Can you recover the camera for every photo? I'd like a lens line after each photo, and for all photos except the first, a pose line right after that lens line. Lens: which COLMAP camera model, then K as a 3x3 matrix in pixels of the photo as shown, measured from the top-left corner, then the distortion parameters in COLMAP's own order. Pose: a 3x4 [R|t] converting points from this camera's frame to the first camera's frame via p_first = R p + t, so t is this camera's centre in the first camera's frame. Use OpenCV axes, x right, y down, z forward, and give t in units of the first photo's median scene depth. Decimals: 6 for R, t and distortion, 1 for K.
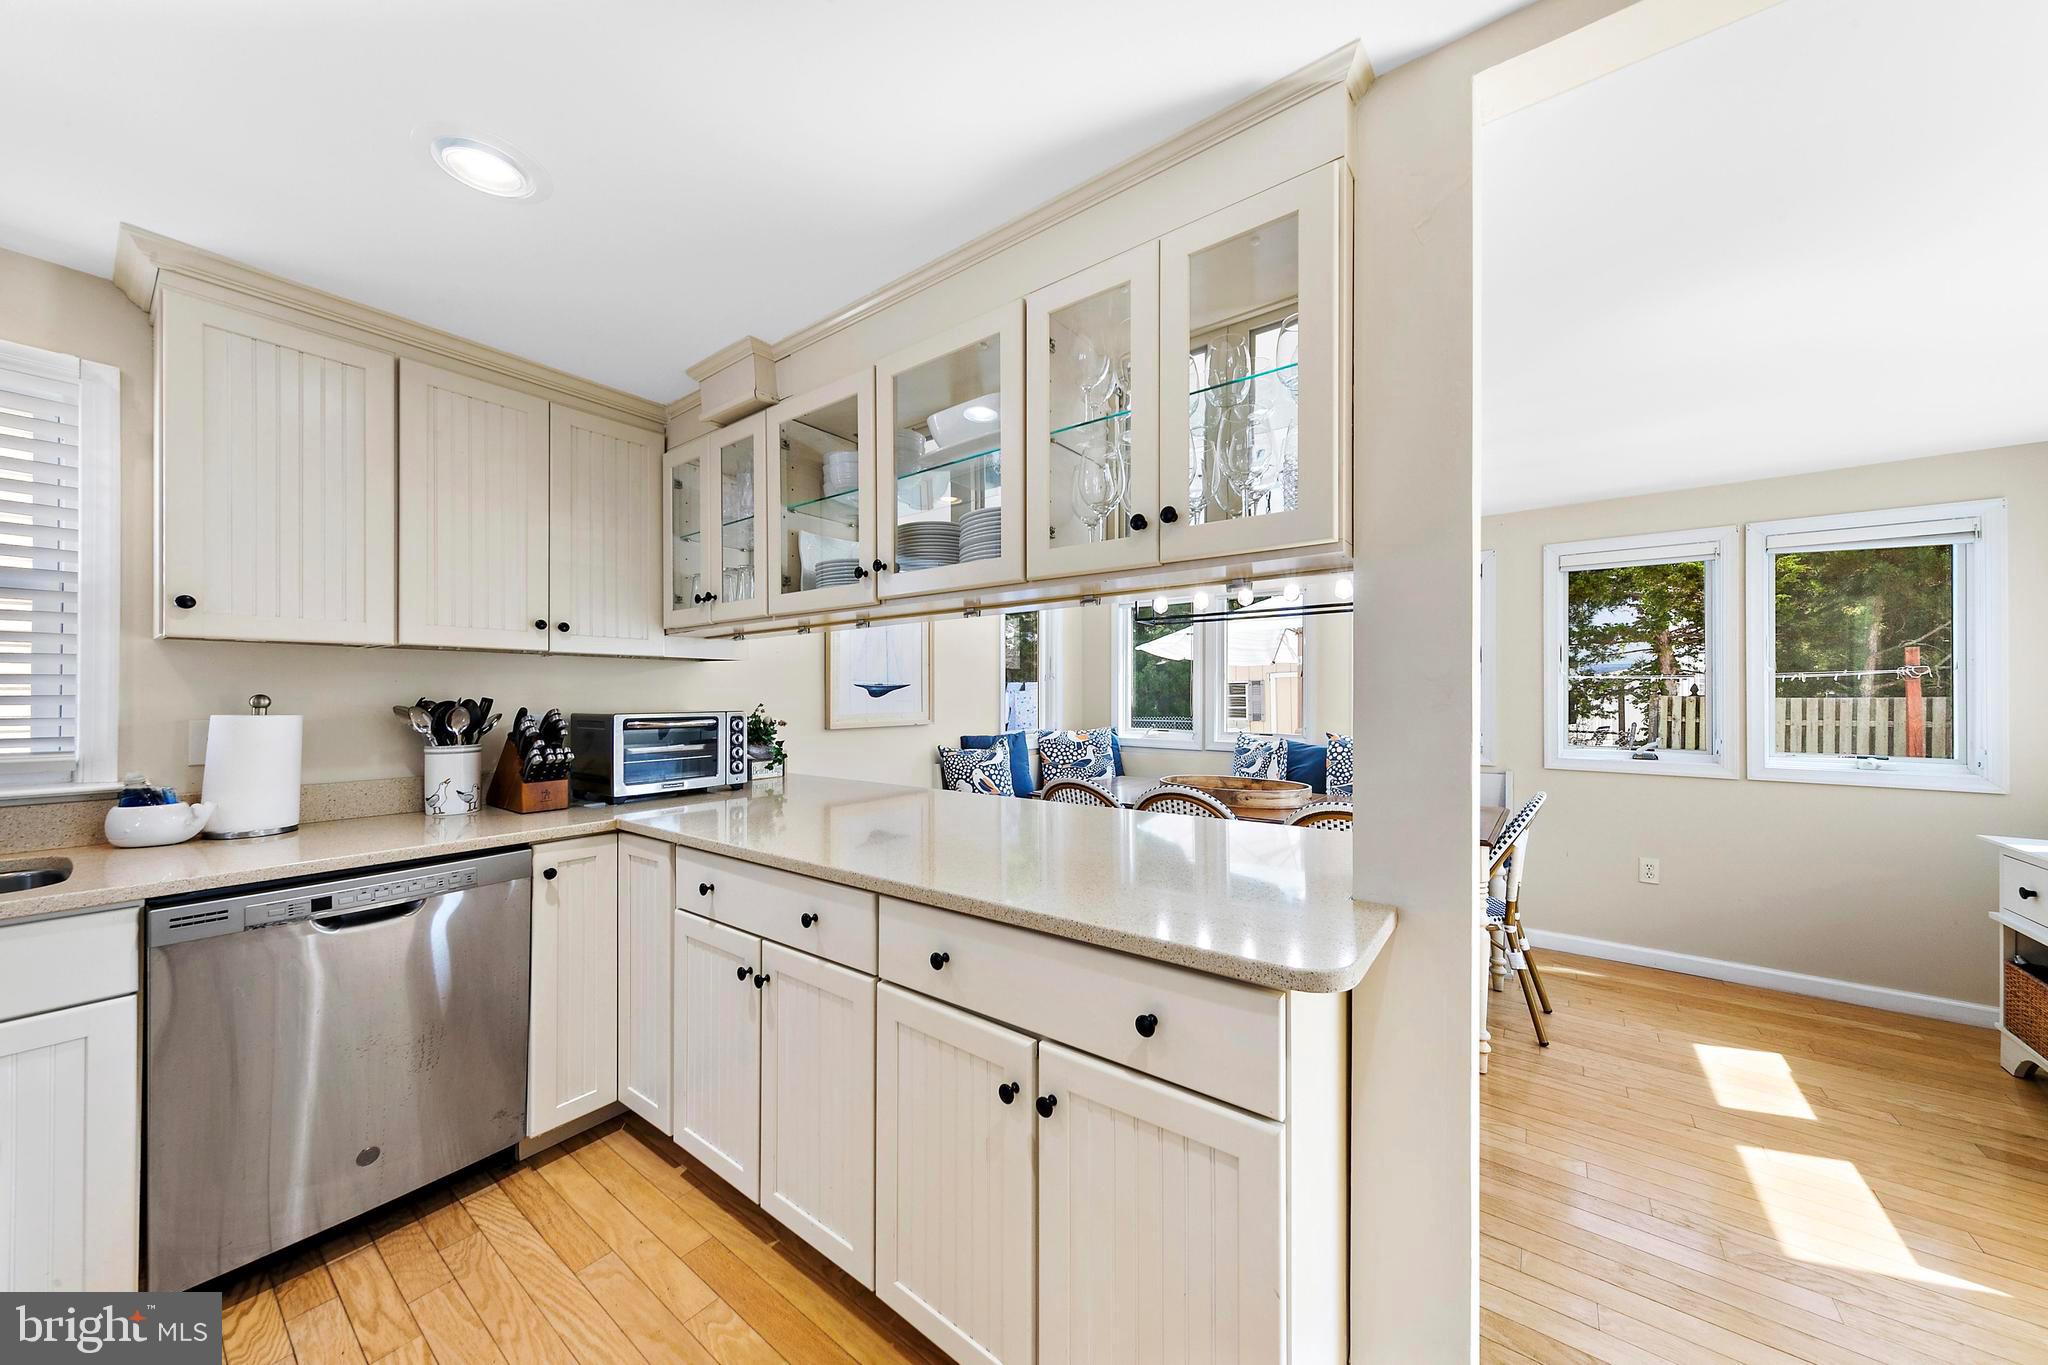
lens RADIAL K [[681.1, 0, 1036.4], [0, 681.1, 691.2], [0, 0, 1]] dist [0.000752, -0.000381]
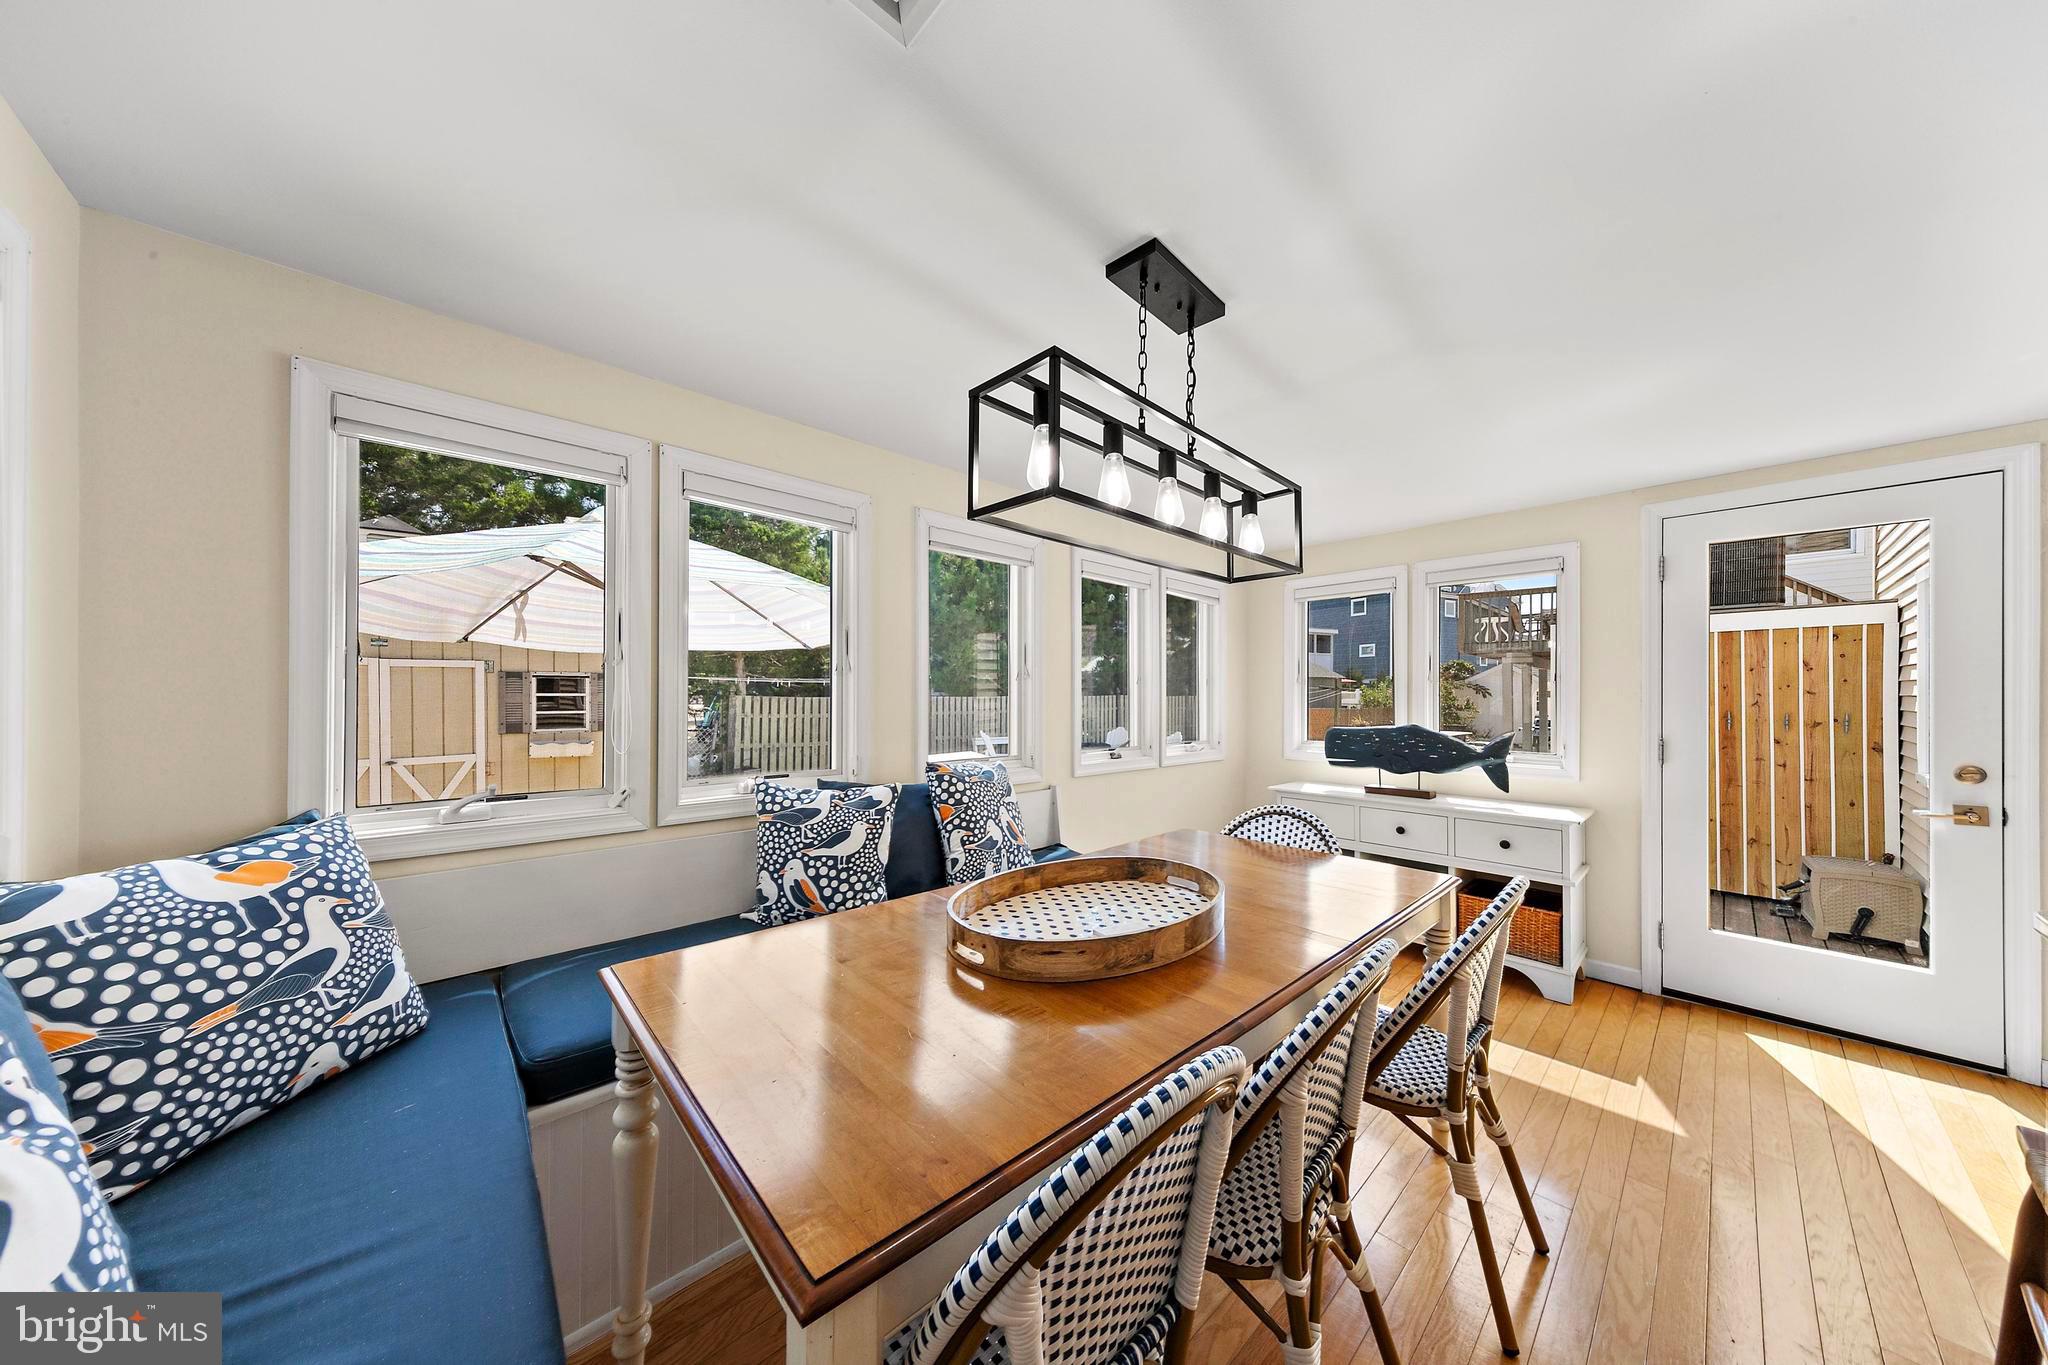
lens RADIAL K [[644.8, 0, 1026.7], [0, 644.8, 691.9], [0, 0, 1]] dist [-0.000175, 0.000017]
pose [[0.196065, 0.001663, 0.980590, -0.119043], [-0.004375, 0.999990, -0.000821, -0.003806], [-0.980581, -0.004129, 0.196070, 0.678096]]
